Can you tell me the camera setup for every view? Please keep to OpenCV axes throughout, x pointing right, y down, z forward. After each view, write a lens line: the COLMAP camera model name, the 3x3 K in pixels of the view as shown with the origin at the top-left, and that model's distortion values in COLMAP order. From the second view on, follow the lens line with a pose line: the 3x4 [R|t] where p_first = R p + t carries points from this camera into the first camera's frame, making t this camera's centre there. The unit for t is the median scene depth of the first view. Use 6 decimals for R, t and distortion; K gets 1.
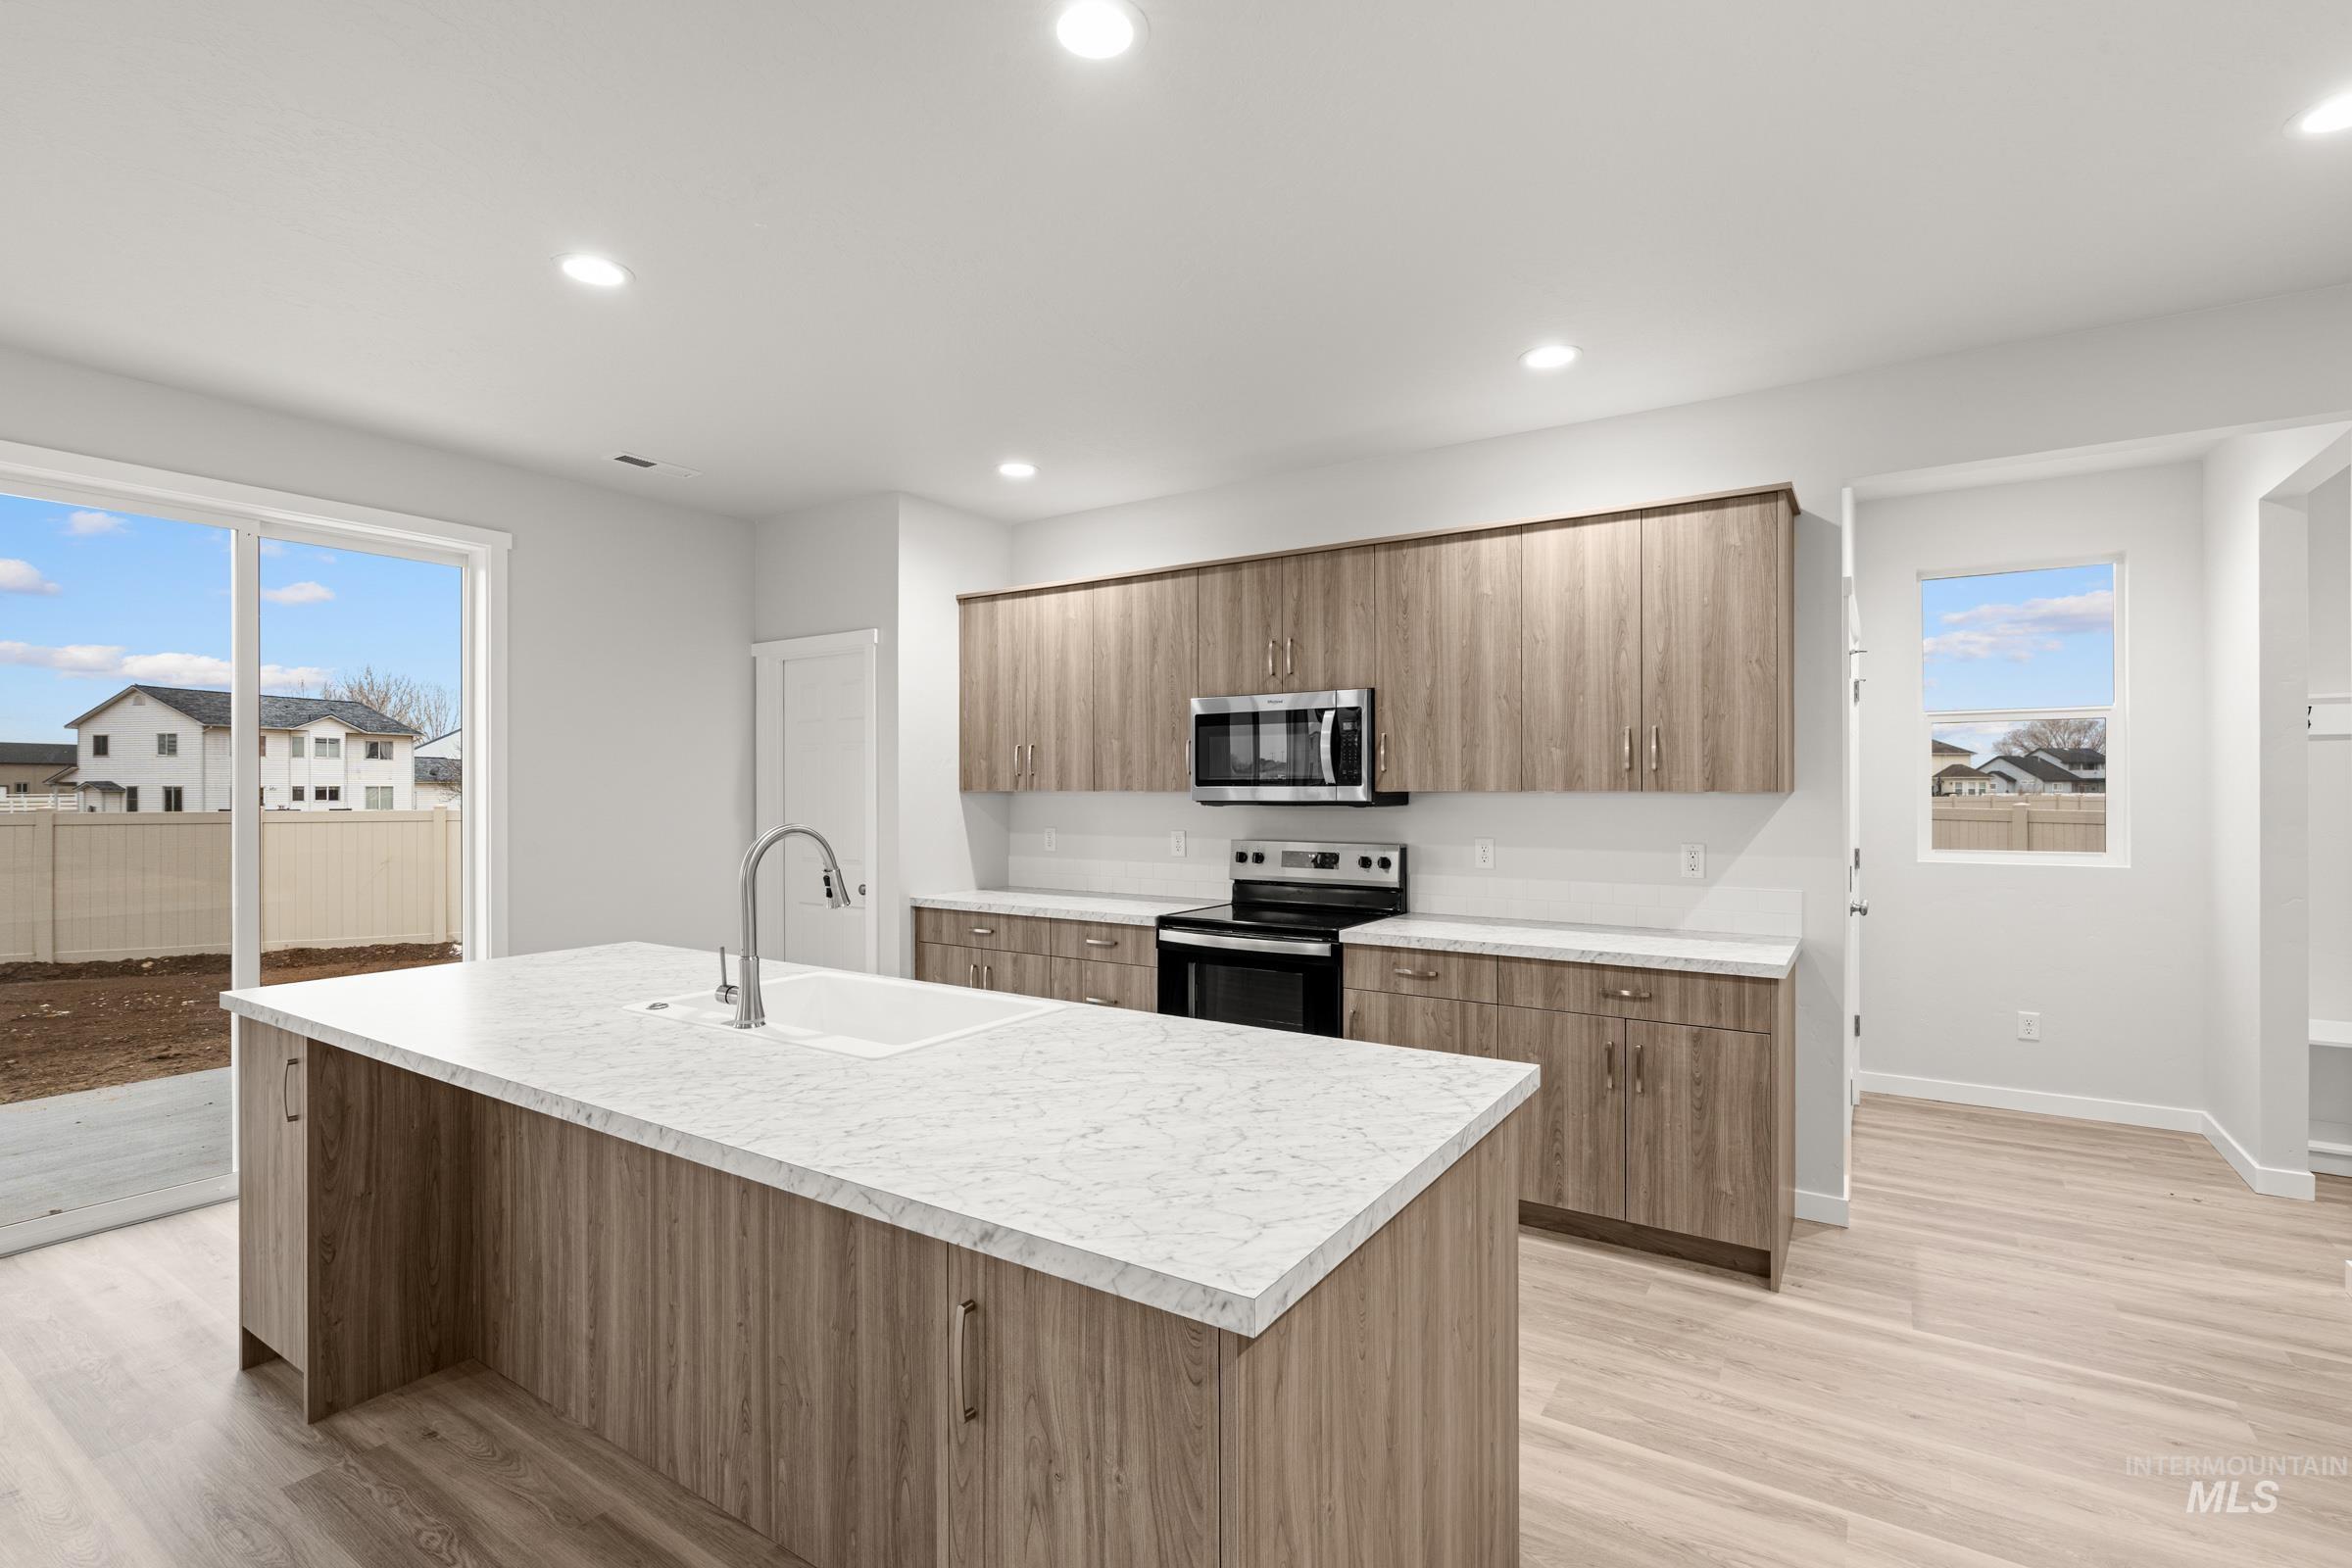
lens RADIAL K [[1052.3, 0, 1171.8], [0, 1052.3, 789.7], [0, 0, 1]] dist [-0.004679, 0.002205]
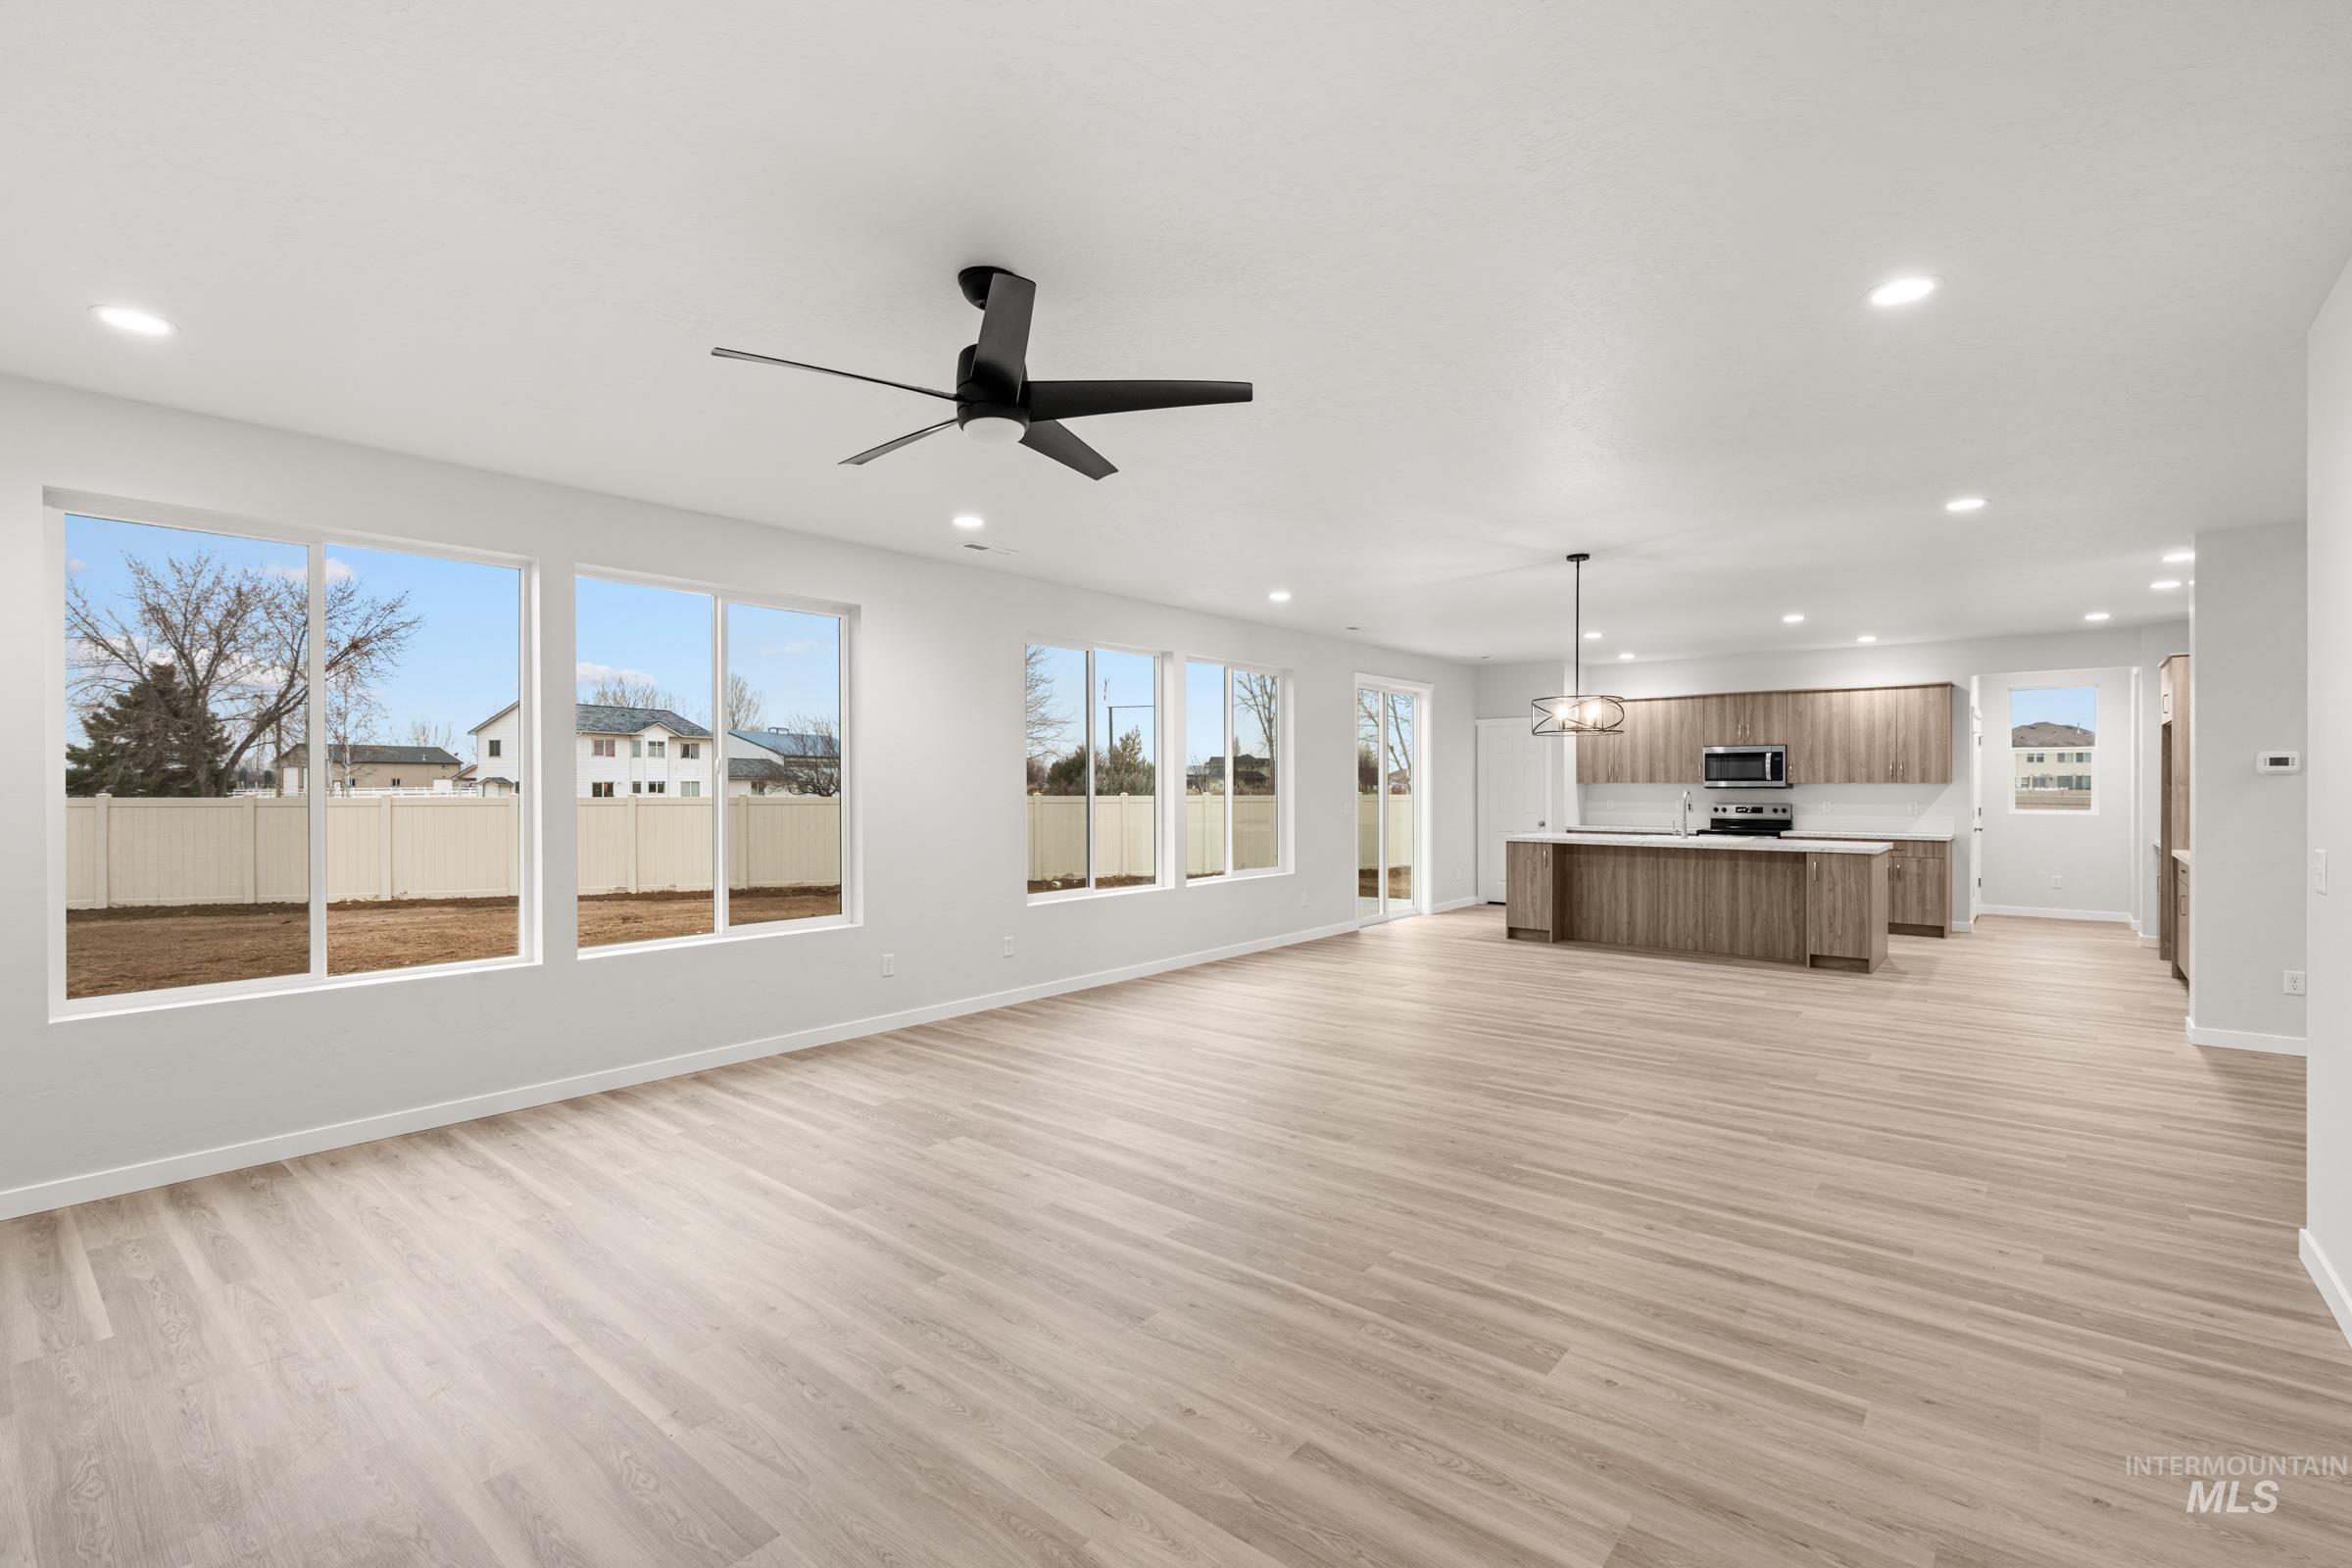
lens RADIAL K [[1052.3, 0, 1180.0], [0, 1052.3, 787.4], [0, 0, 1]] dist [-0.004679, 0.002205]
pose [[0.995225, -0.000465, -0.097605, -1.026636], [0.000810, 0.999994, 0.003496, 0.002219], [0.097603, -0.003558, 0.995219, -1.725208]]
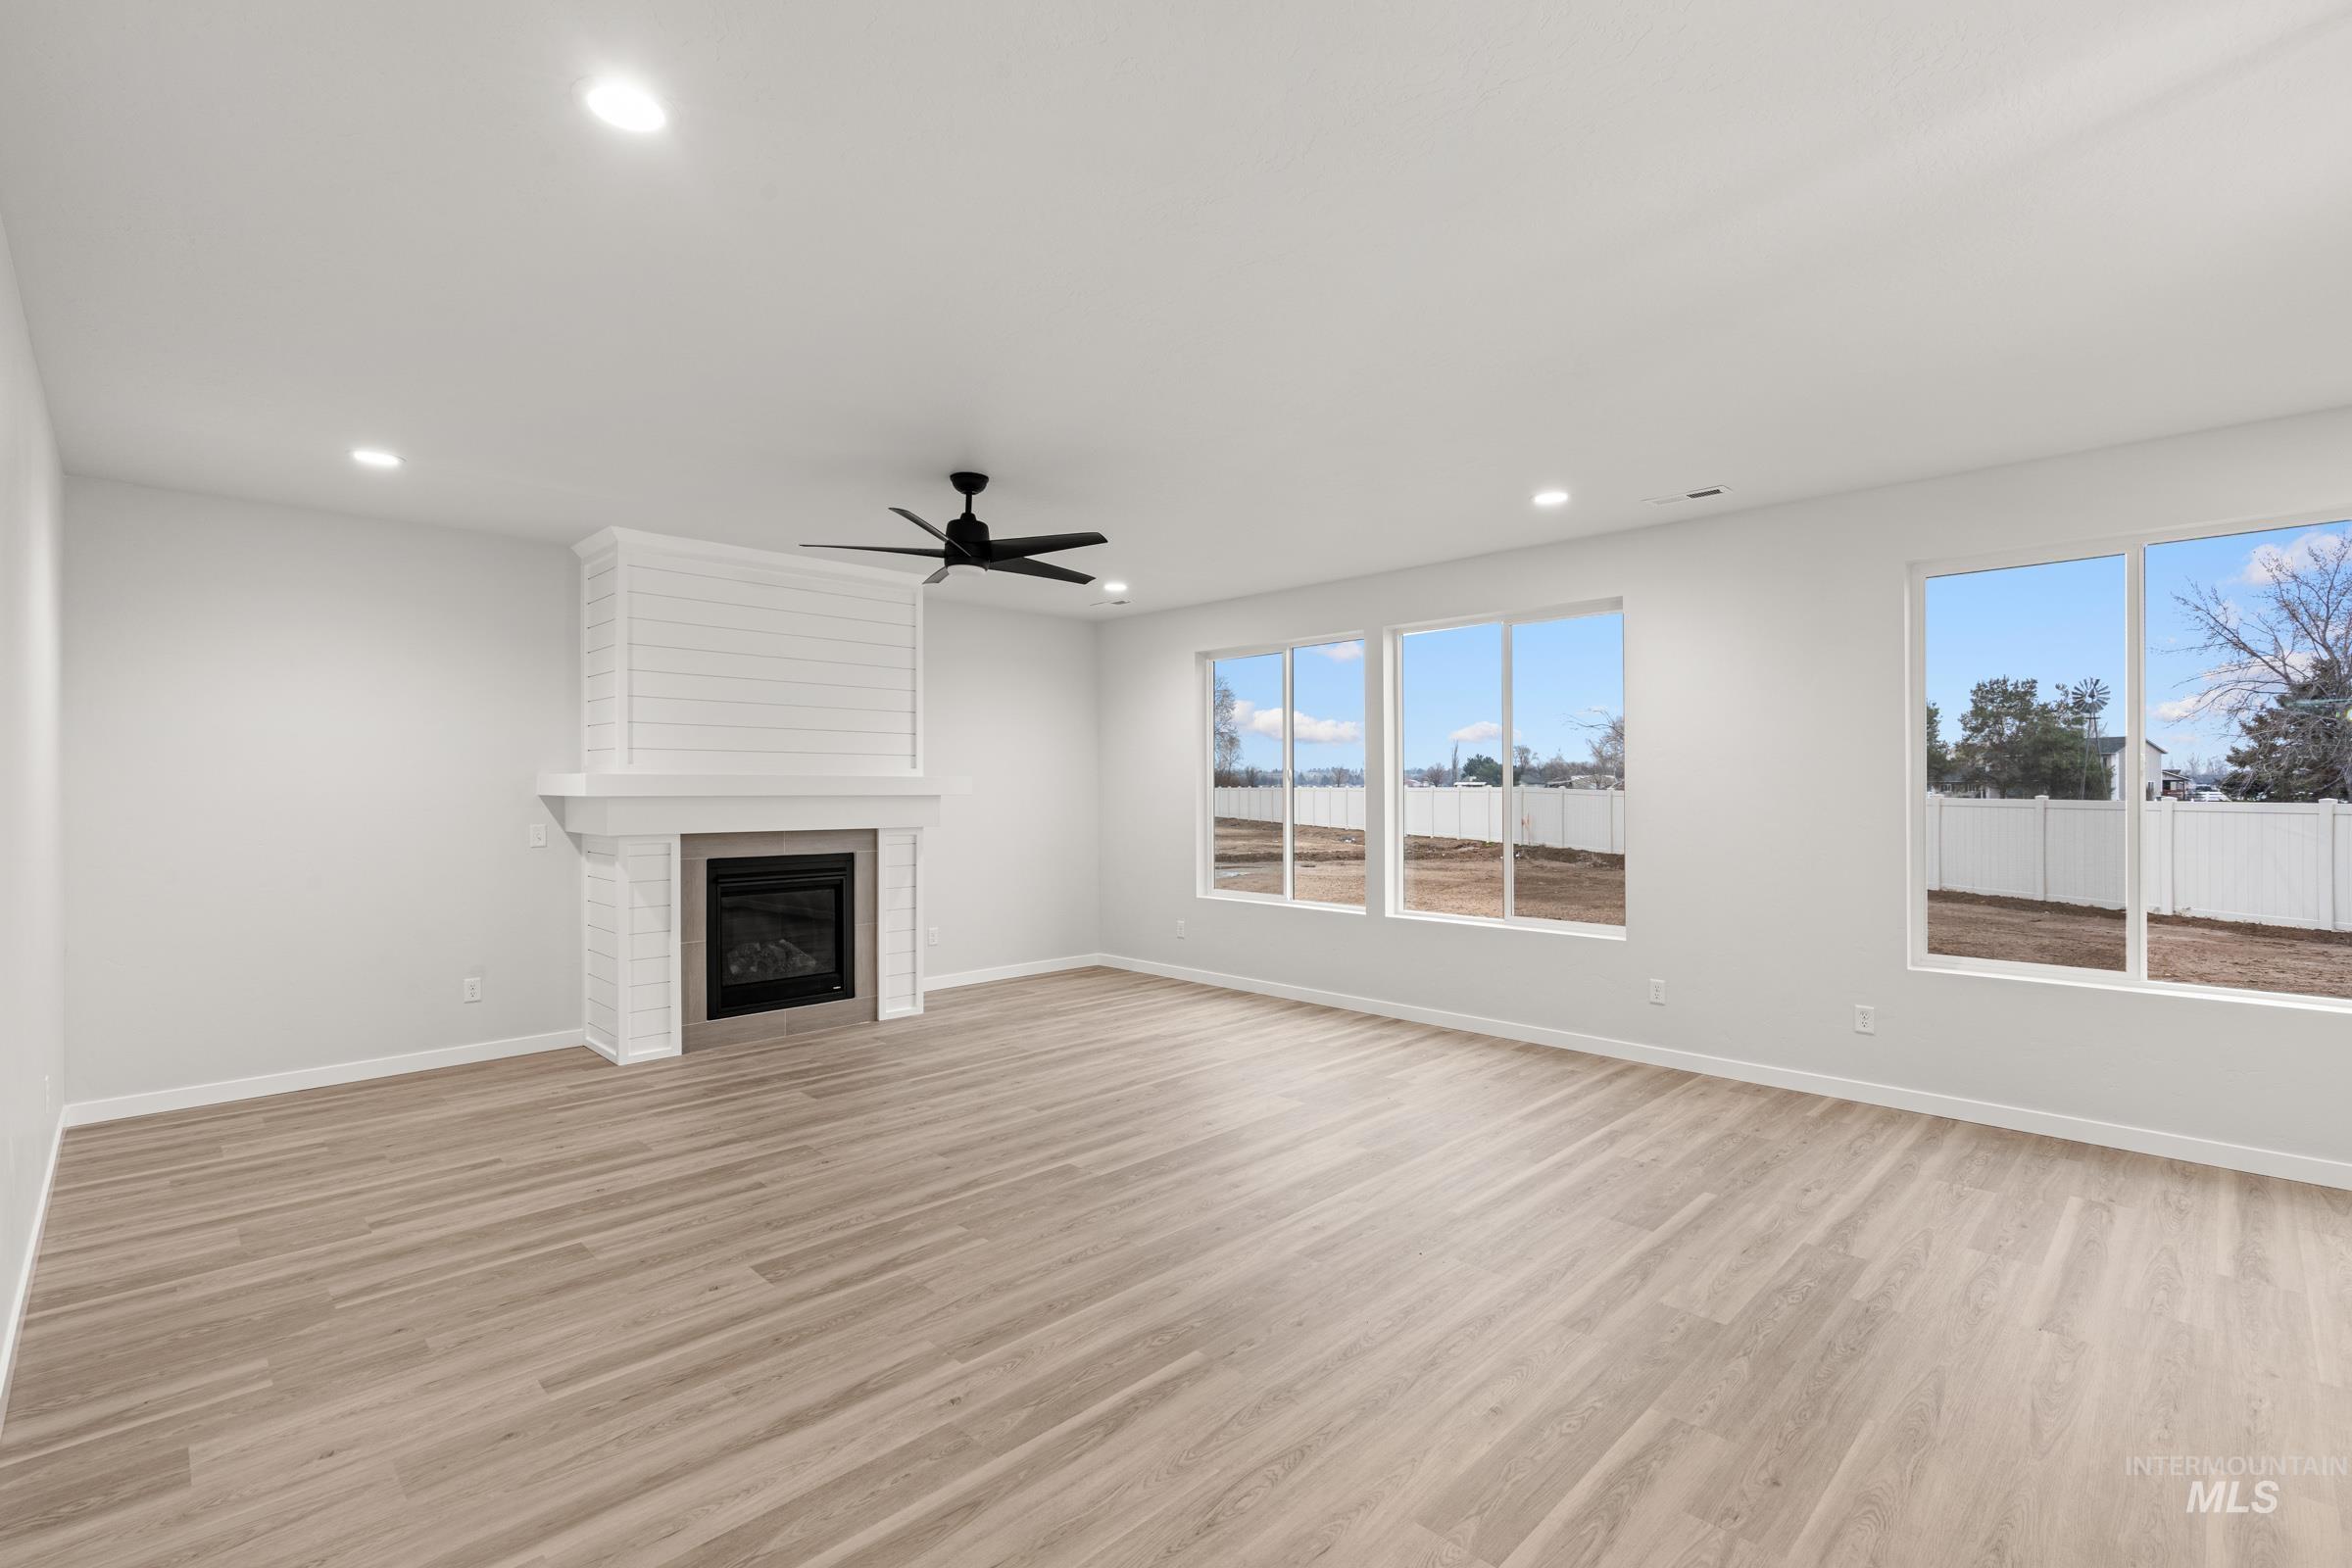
lens RADIAL K [[1052.3, 0, 1177.4], [0, 1052.3, 779.2], [0, 0, 1]] dist [-0.004679, 0.002205]
pose [[-0.195646, -0.007840, -0.980643, 1.942409], [0.001091, 0.999966, -0.008212, -0.001854], [0.980674, -0.002677, -0.195631, 2.099102]]
